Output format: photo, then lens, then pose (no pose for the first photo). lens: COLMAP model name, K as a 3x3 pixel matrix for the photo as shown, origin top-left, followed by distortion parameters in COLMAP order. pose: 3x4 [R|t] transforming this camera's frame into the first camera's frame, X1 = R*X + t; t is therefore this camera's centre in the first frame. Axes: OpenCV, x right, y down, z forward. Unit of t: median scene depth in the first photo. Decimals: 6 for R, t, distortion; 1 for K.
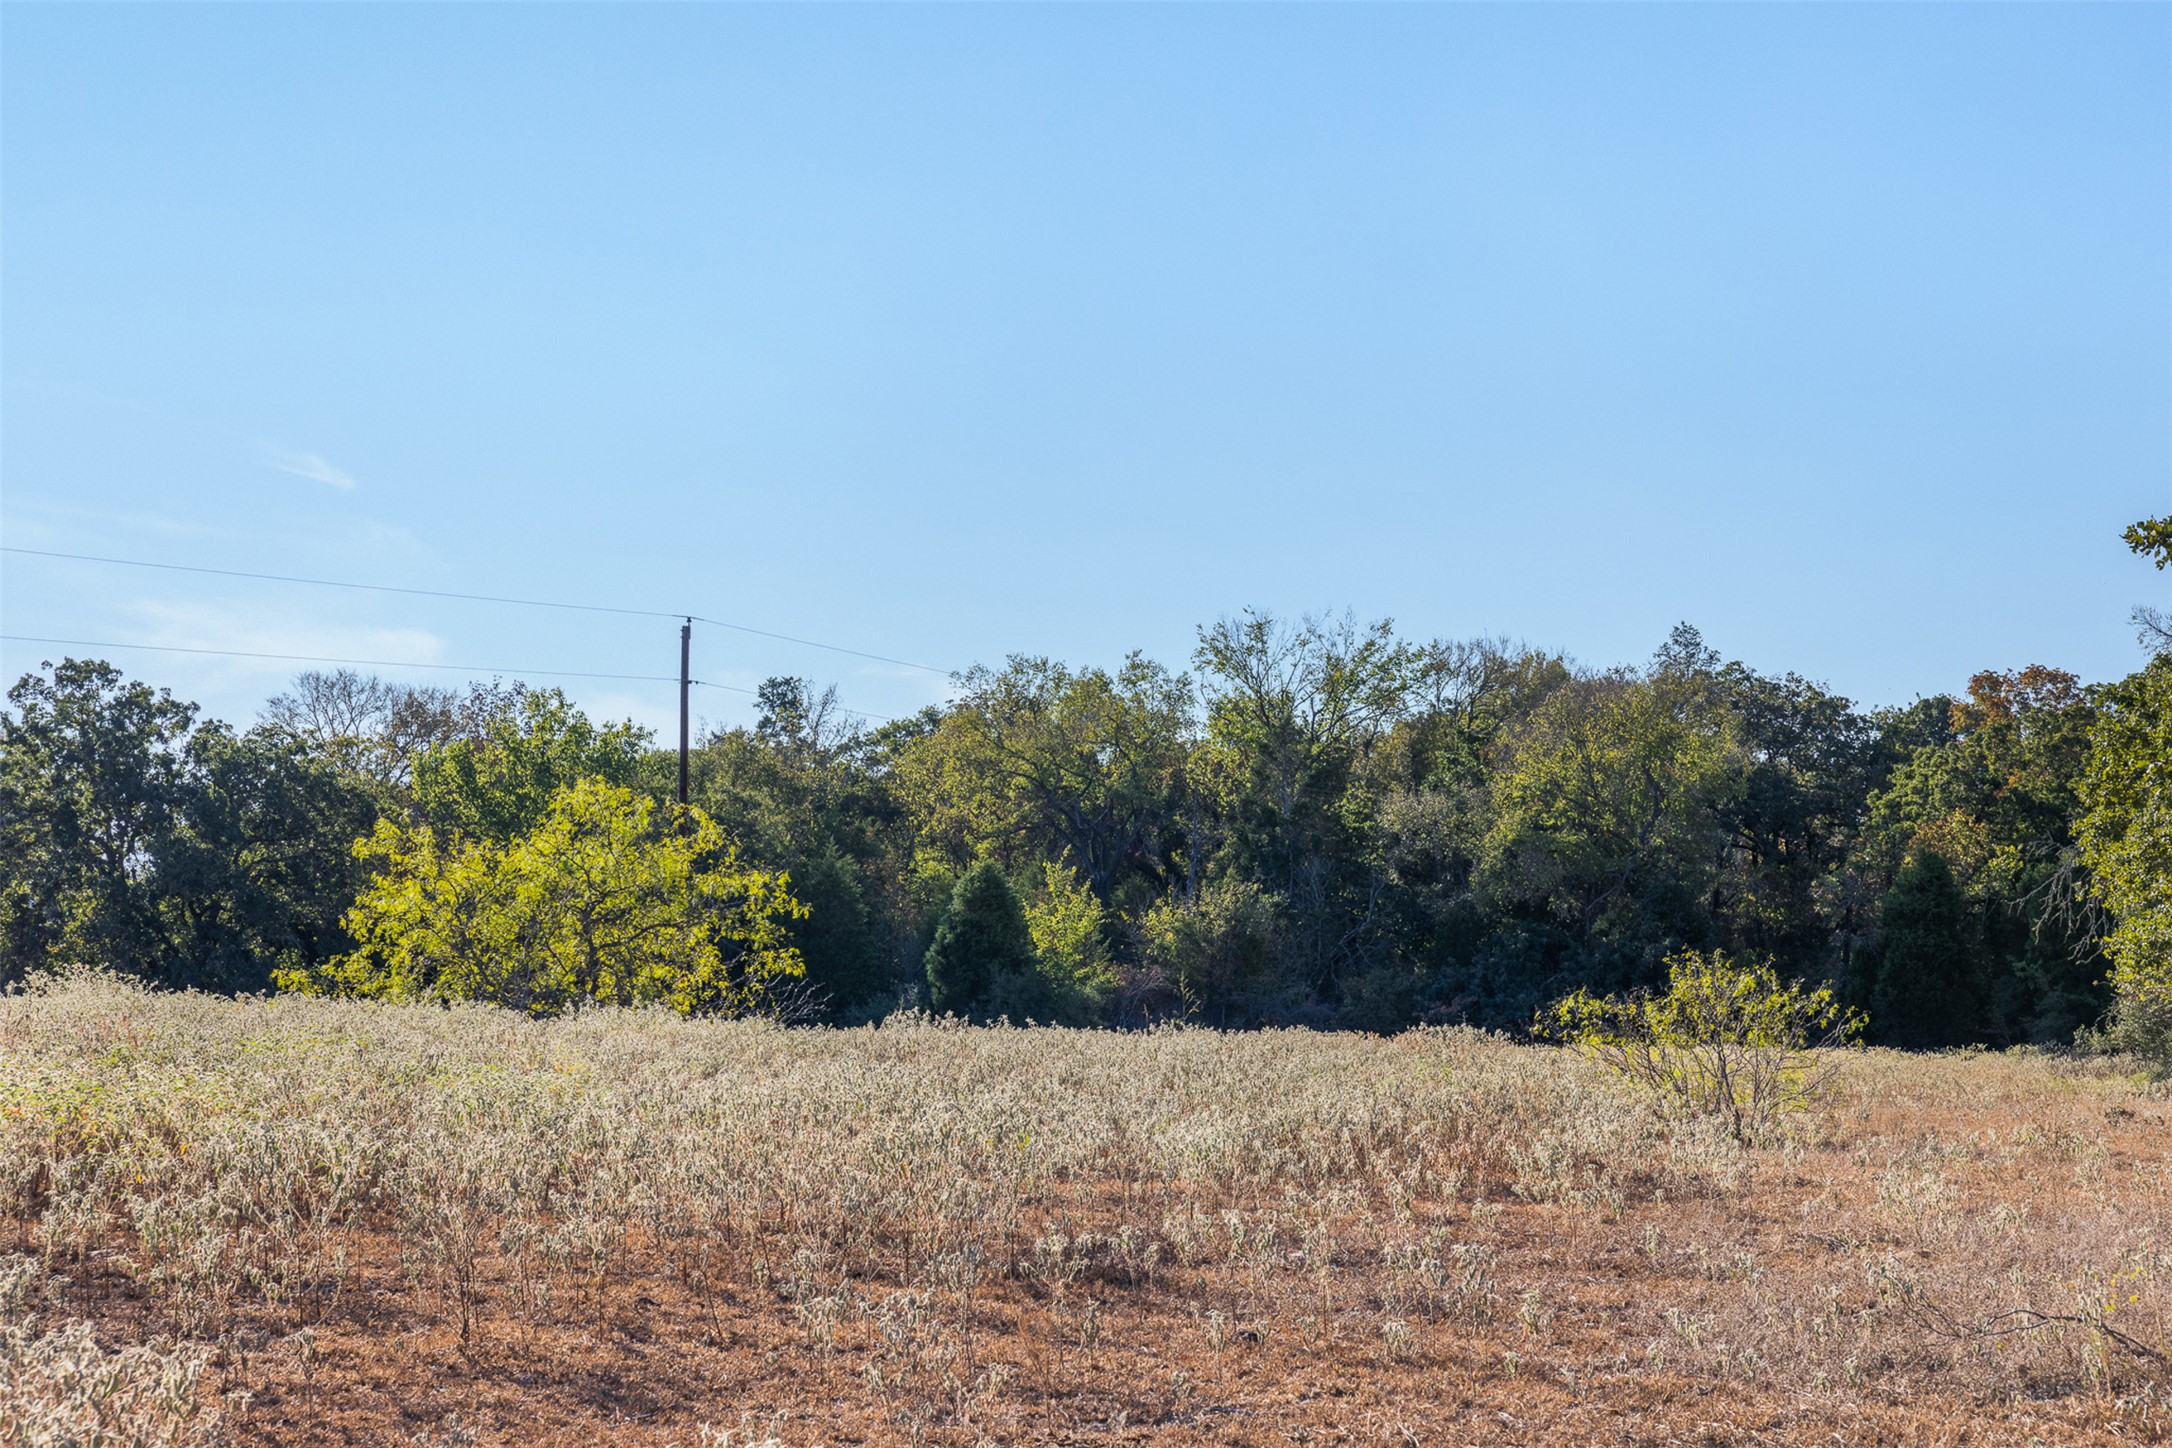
lens RADIAL K [[3682.6, 0, 1086.9], [0, 3682.6, 724.2], [0, 0, 1]] dist [0.023305, 0.000000]
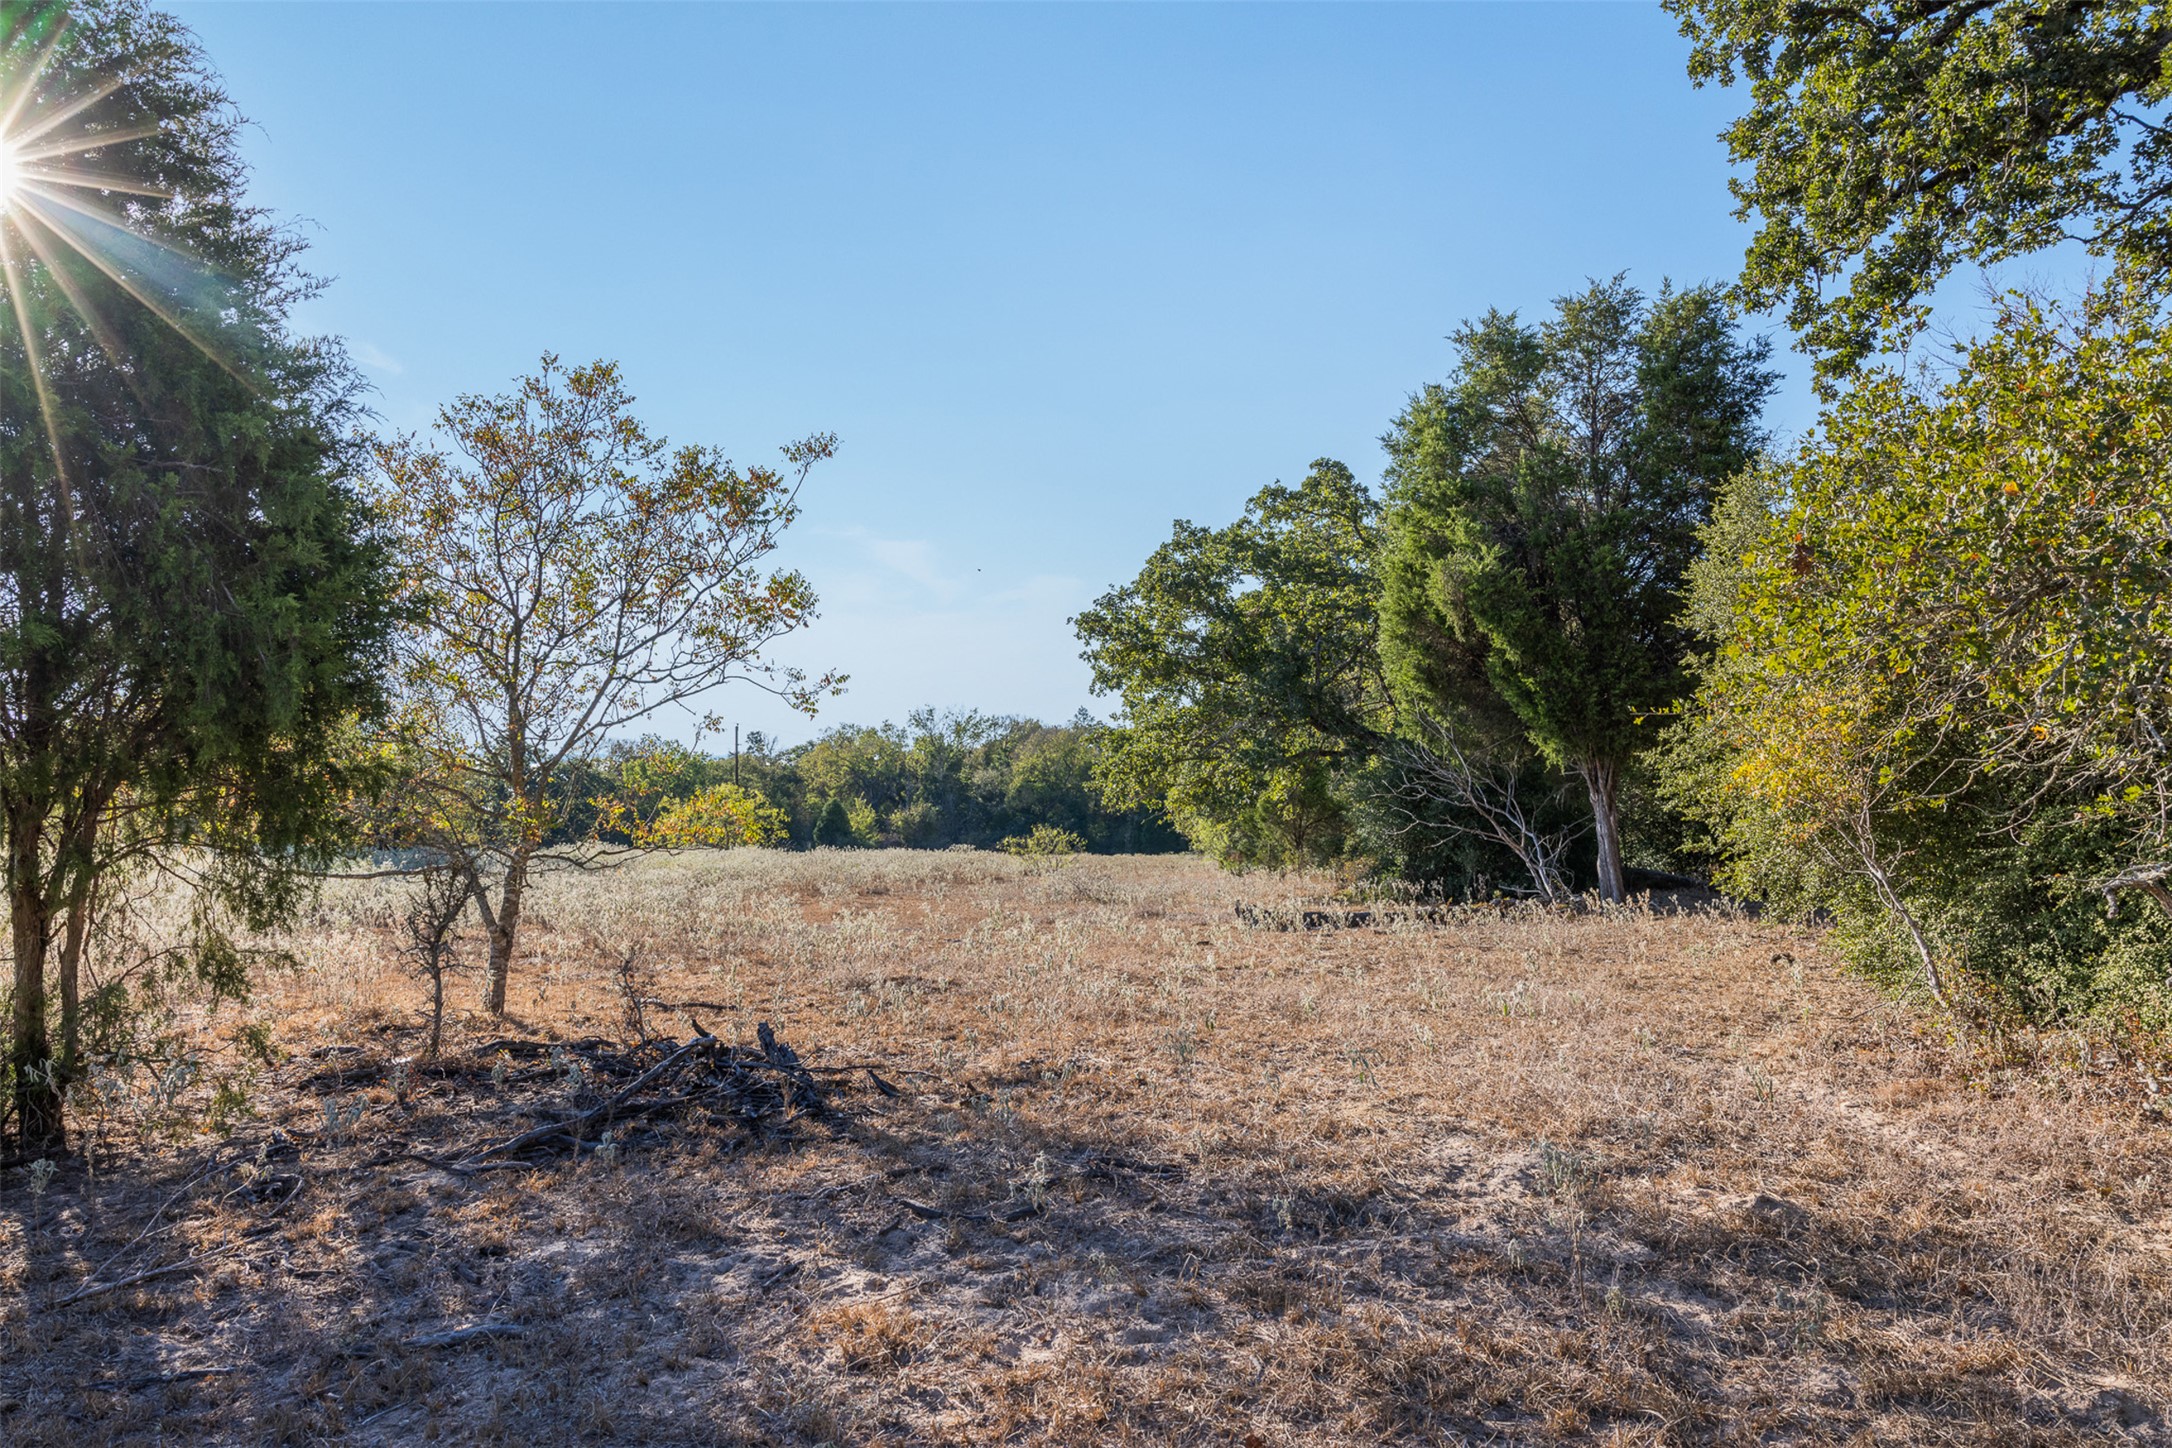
lens RADIAL K [[1523.3, 0, 1083.1], [0, 1523.3, 731.0], [0, 0, 1]] dist [0.030890, 0.003931]
pose [[0.990109, -0.017099, 0.139254, 0.000022], [0.017182, 0.999852, 0.000600, -0.010538], [-0.139244, 0.001798, 0.990257, -0.171931]]
